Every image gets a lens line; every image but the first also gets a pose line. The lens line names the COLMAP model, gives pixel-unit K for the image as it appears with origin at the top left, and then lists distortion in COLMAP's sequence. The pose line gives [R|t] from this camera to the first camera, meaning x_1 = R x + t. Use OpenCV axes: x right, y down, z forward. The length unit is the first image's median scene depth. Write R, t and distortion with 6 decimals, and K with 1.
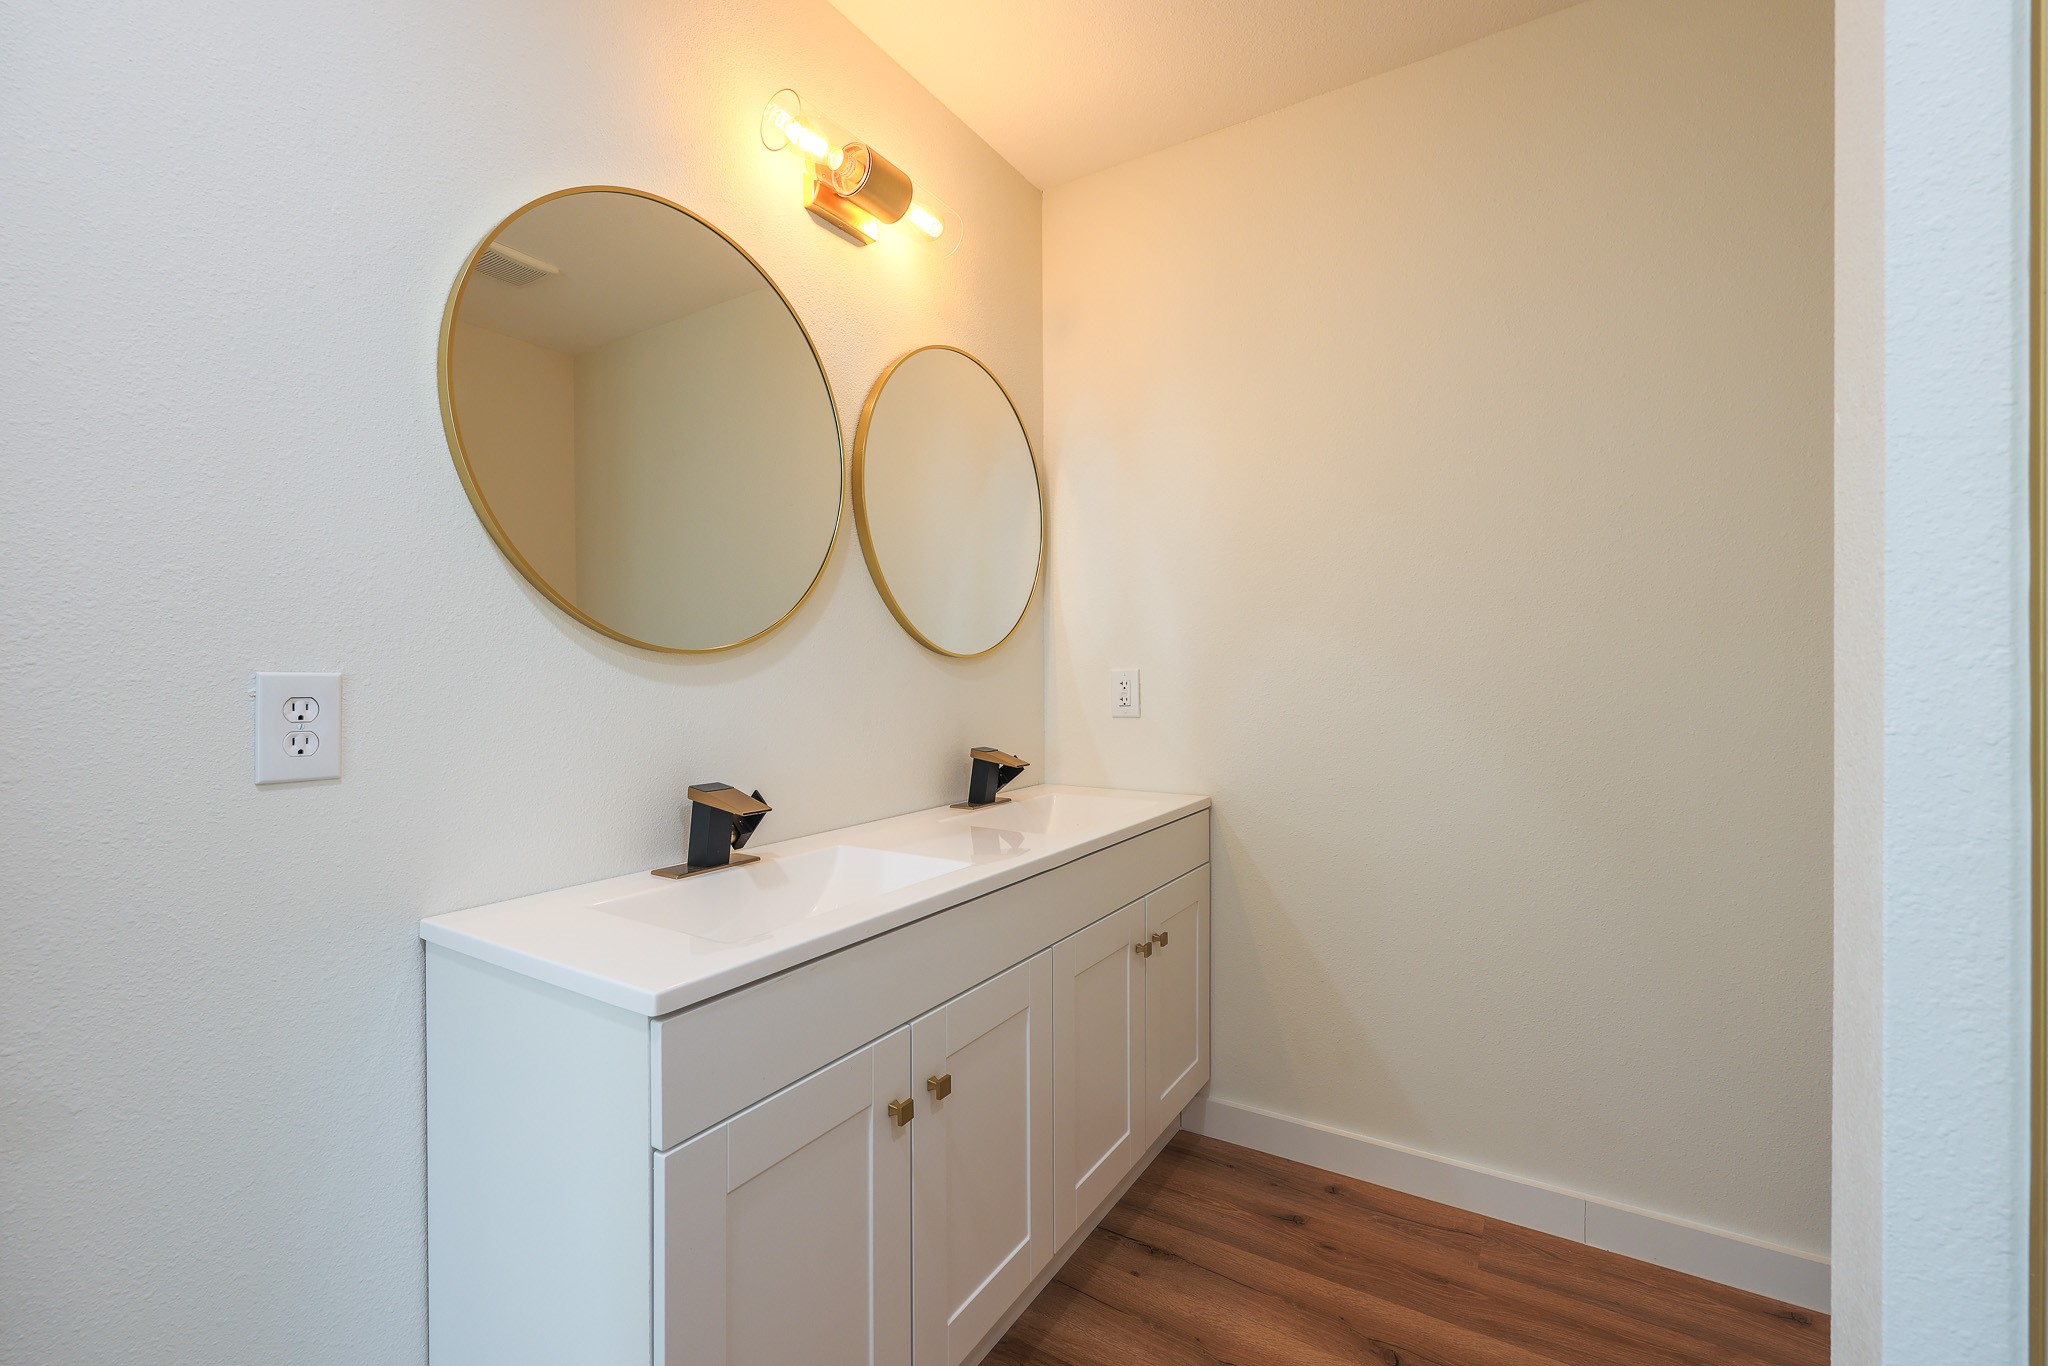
lens RADIAL K [[876.2, 0, 1014.0], [0, 876.2, 684.5], [0, 0, 1]] dist [-0.004110, 0.000246]
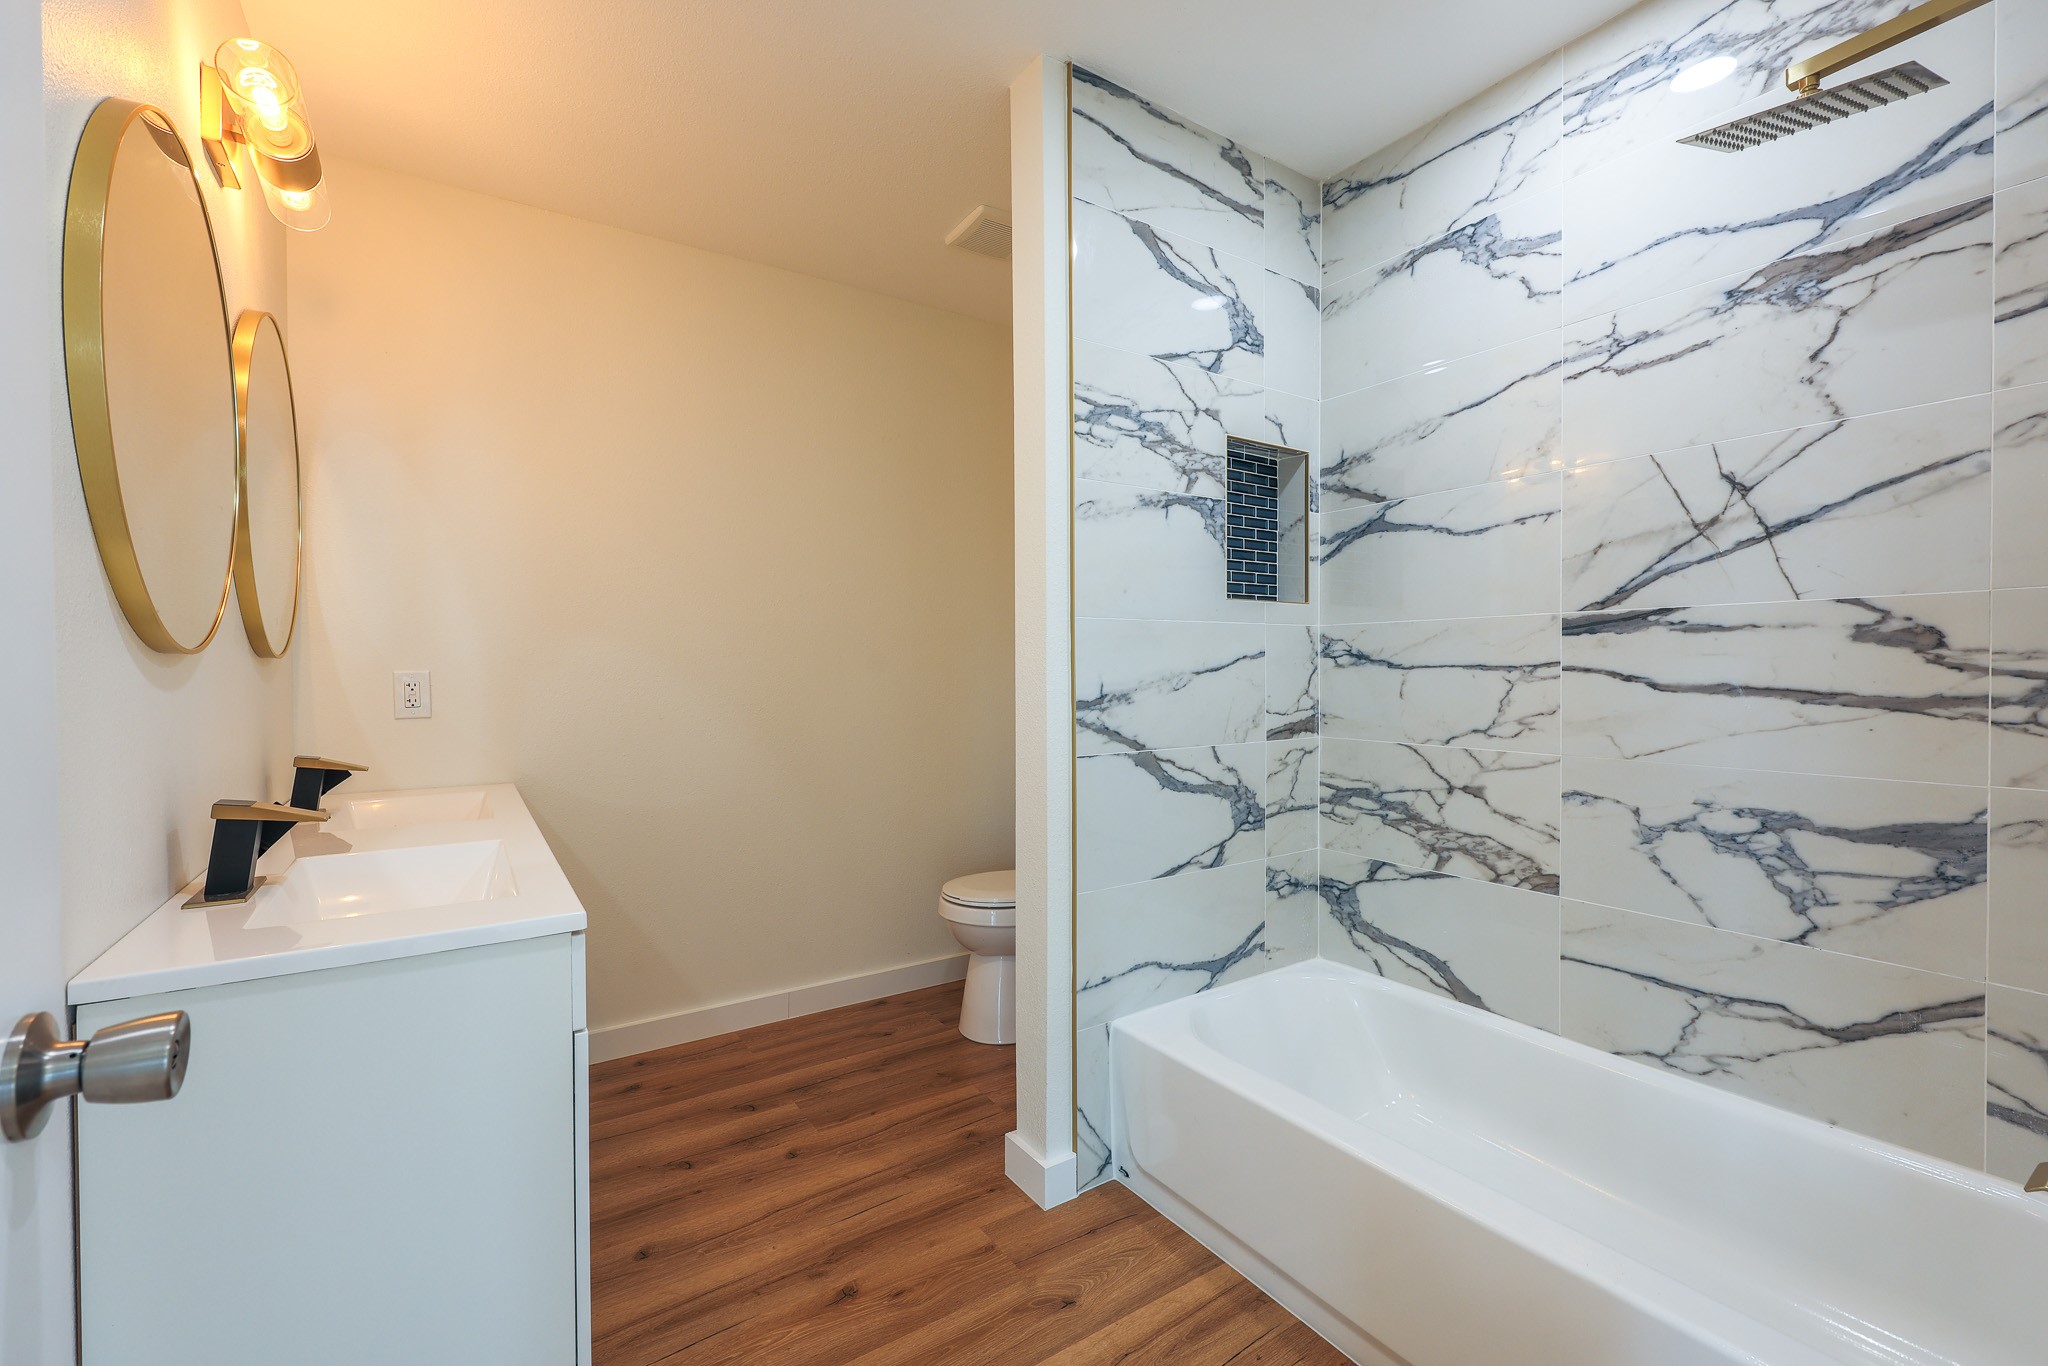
lens RADIAL K [[876.2, 0, 1034.9], [0, 876.2, 679.9], [0, 0, 1]] dist [-0.004110, 0.000246]
pose [[0.393045, -0.007262, 0.919490, -0.824699], [0.012837, 0.999915, 0.002410, 0.002959], [-0.919430, 0.010857, 0.393105, -0.103685]]
